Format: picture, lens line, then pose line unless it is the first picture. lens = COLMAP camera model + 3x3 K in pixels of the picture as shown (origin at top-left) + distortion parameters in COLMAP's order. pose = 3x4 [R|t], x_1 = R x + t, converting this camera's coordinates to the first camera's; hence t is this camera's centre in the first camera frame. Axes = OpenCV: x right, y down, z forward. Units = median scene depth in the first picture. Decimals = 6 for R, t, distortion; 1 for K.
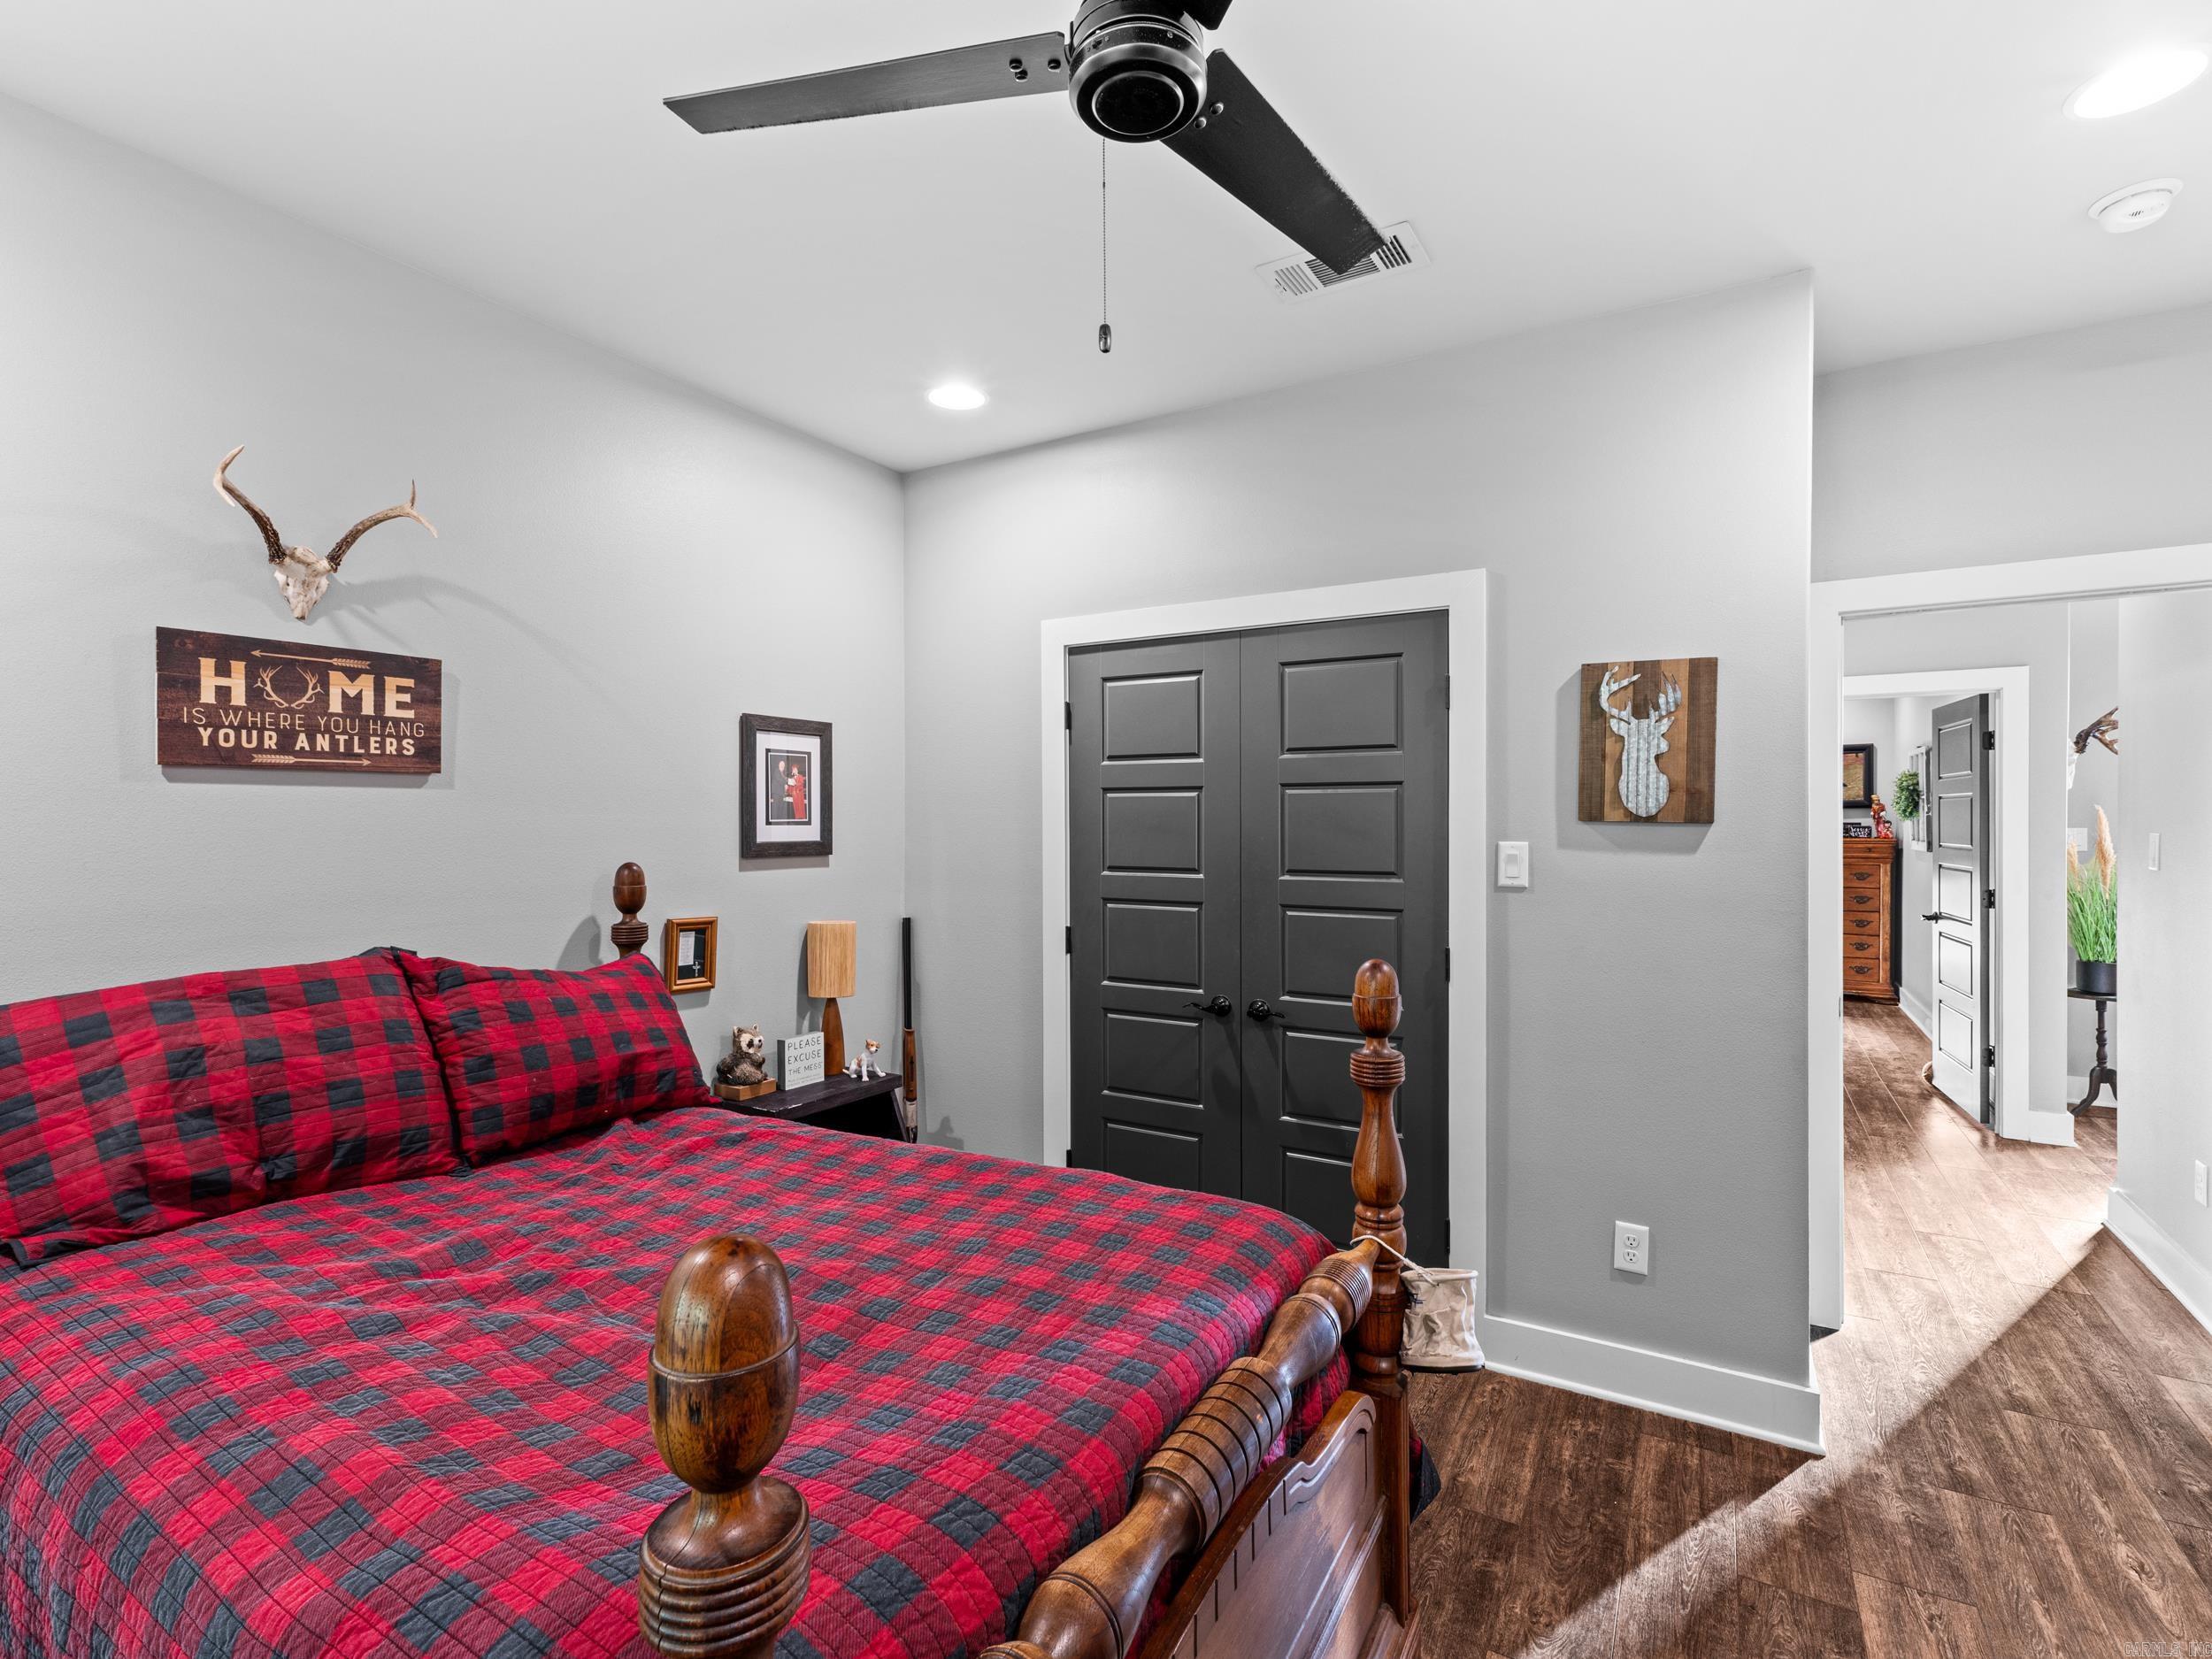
lens RADIAL K [[1050.1, 0, 1113.1], [0, 1050.1, 834.9], [0, 0, 1]] dist [0.002123, 0.000424]
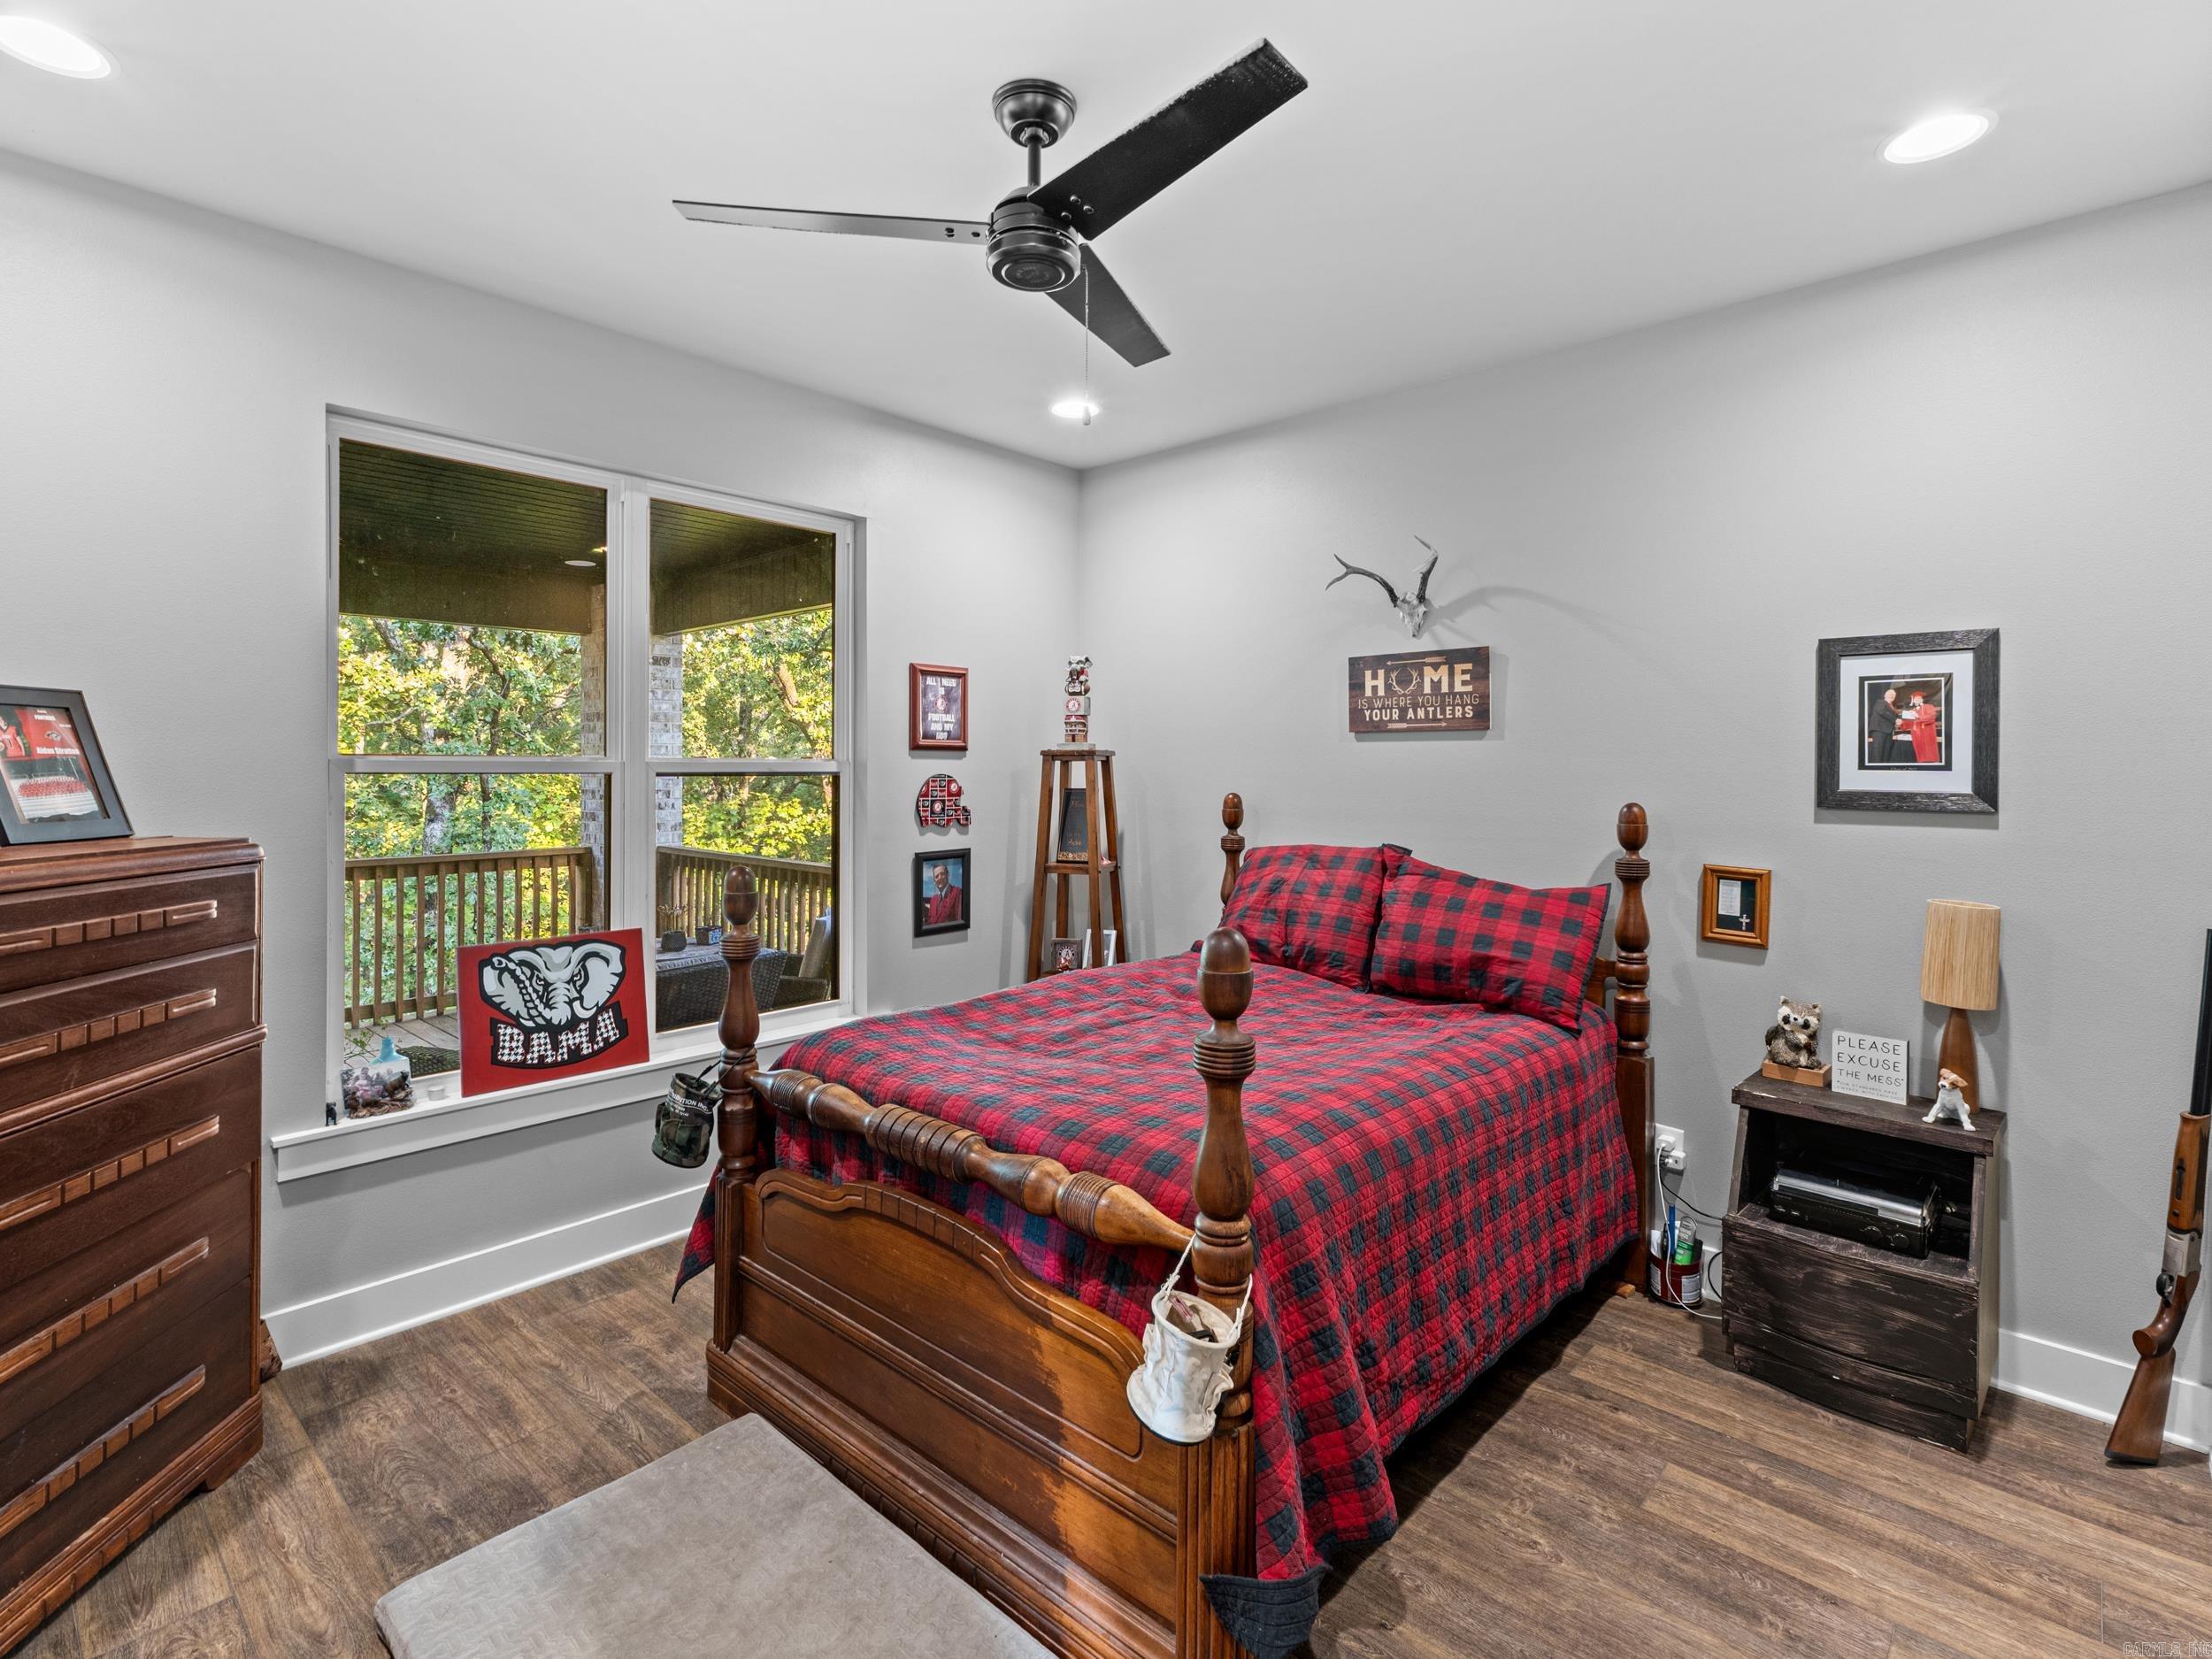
lens RADIAL K [[1058.6, 0, 1113.0], [0, 1058.6, 787.4], [0, 0, 1]] dist [0.000743, 0.000201]
pose [[-0.210921, 0.020084, -0.977297, 0.838173], [-0.017601, 0.999549, 0.024340, -0.007504], [0.977345, 0.022336, -0.210472, 0.839305]]
